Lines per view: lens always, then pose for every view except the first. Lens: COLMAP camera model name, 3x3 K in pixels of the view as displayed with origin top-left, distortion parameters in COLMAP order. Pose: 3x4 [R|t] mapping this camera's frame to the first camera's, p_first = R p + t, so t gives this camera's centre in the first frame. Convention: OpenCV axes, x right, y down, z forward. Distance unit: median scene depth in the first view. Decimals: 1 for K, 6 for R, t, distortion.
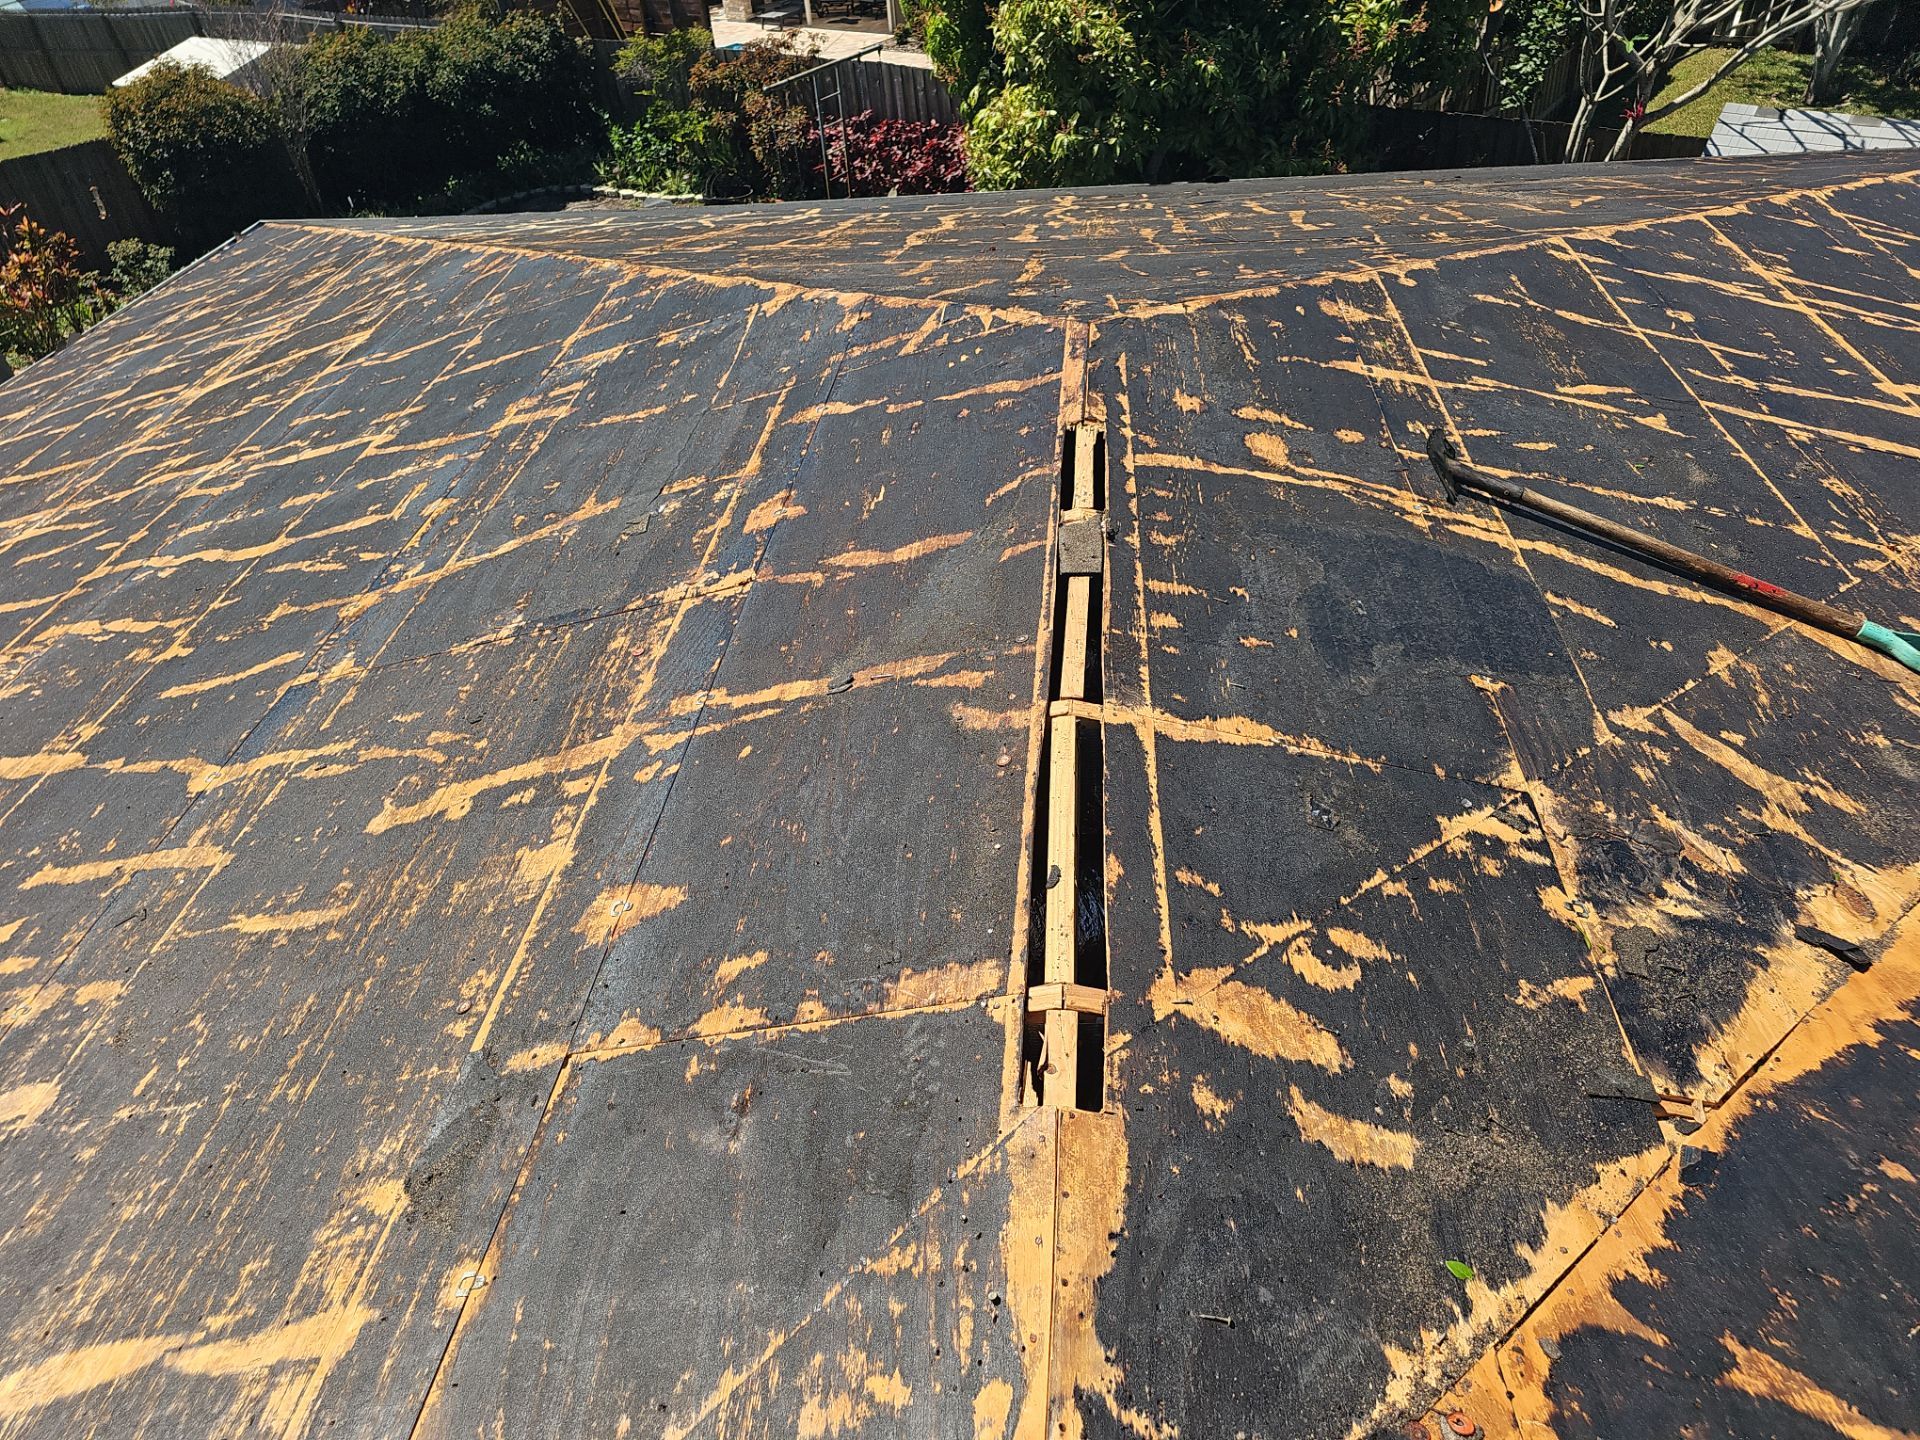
lens RADIAL K [[1308.1, 0, 948.2], [0, 1308.1, 727.2], [0, 0, 1]] dist [0.035782, -0.024736]
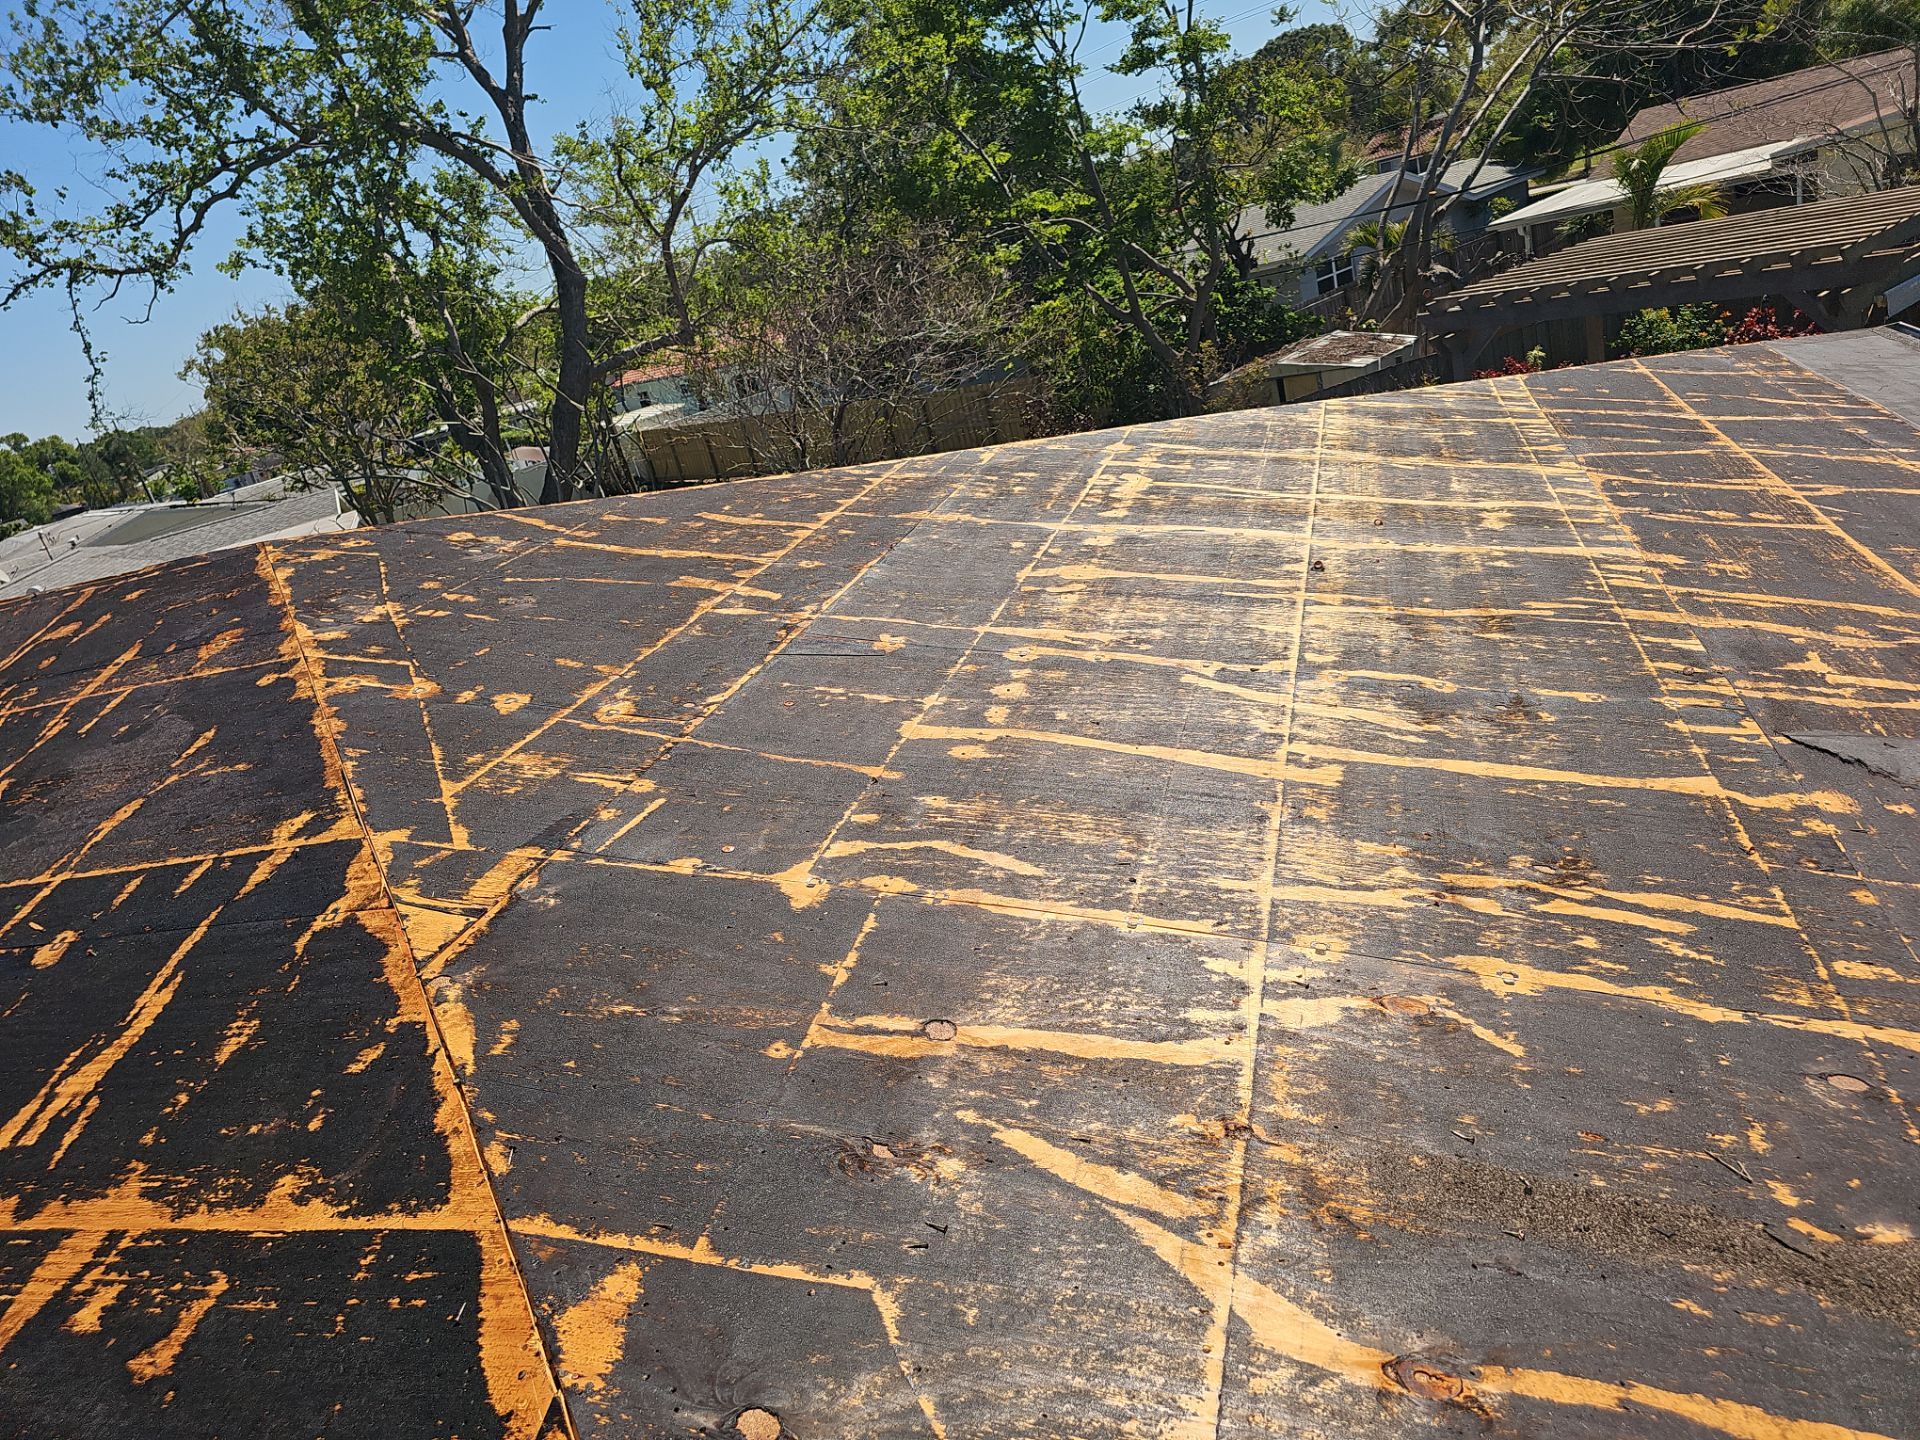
lens RADIAL K [[1306.9, 0, 960.0], [0, 1306.9, 720.0], [0, 0, 1]] dist [0.053536, -0.044695]
pose [[-0.184894, 0.449789, -0.873787, 0.946364], [-0.370983, 0.791390, 0.485874, -0.830721], [0.910047, 0.413995, 0.020541, 1.300325]]
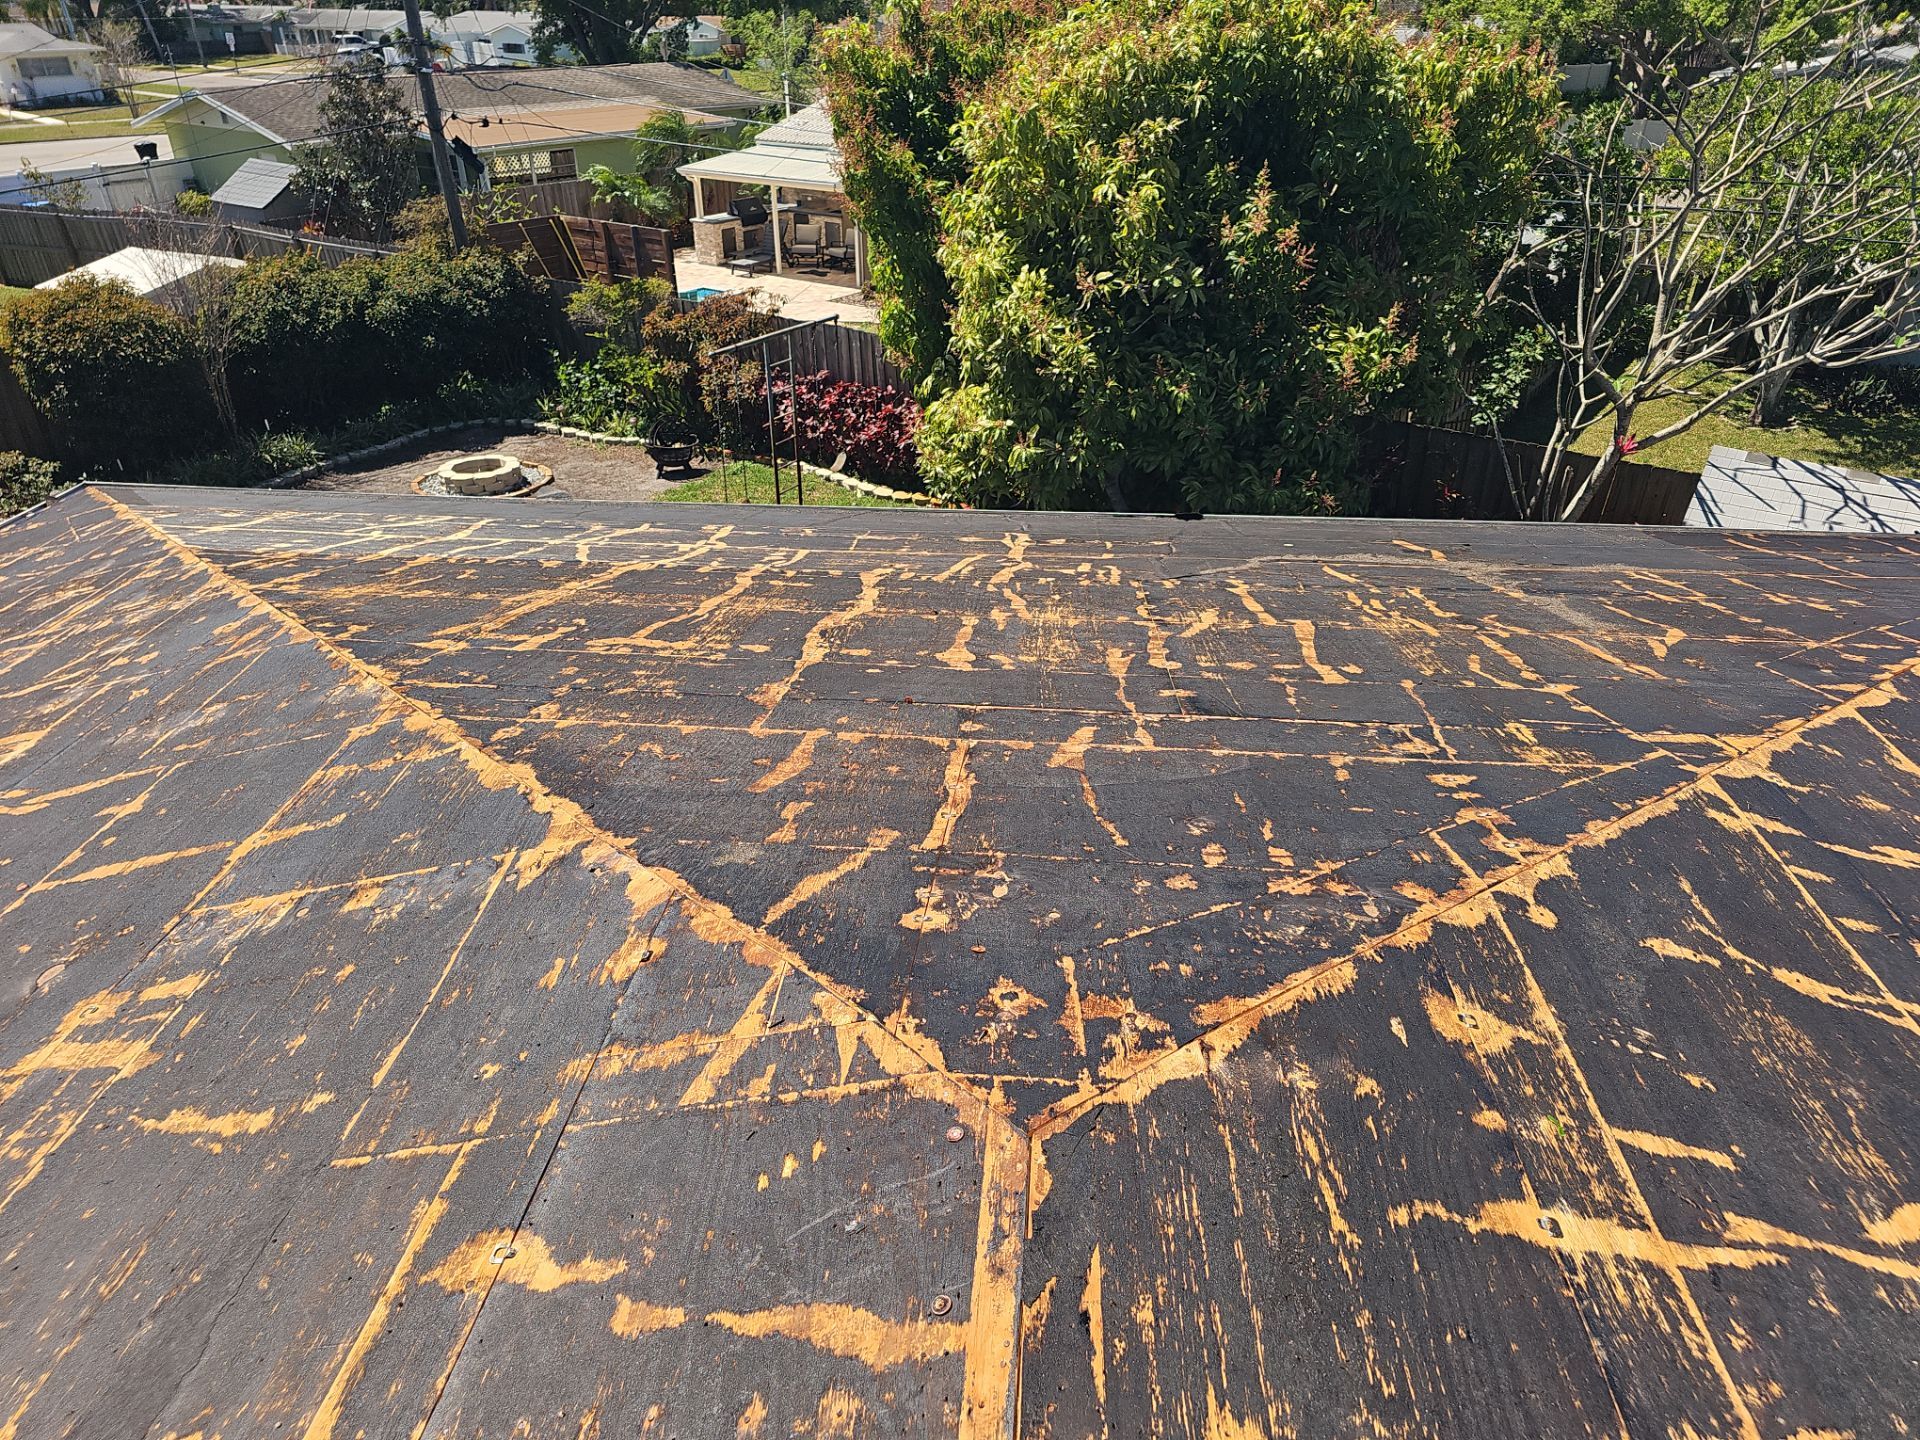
lens RADIAL K [[1306.9, 0, 960.0], [0, 1306.9, 720.0], [0, 0, 1]] dist [0.053536, -0.044695]
pose [[0.997452, 0.053637, 0.047042, 0.035728], [-0.045532, 0.986218, -0.159061, -0.295770], [-0.054925, 0.156513, 0.986147, 0.356743]]
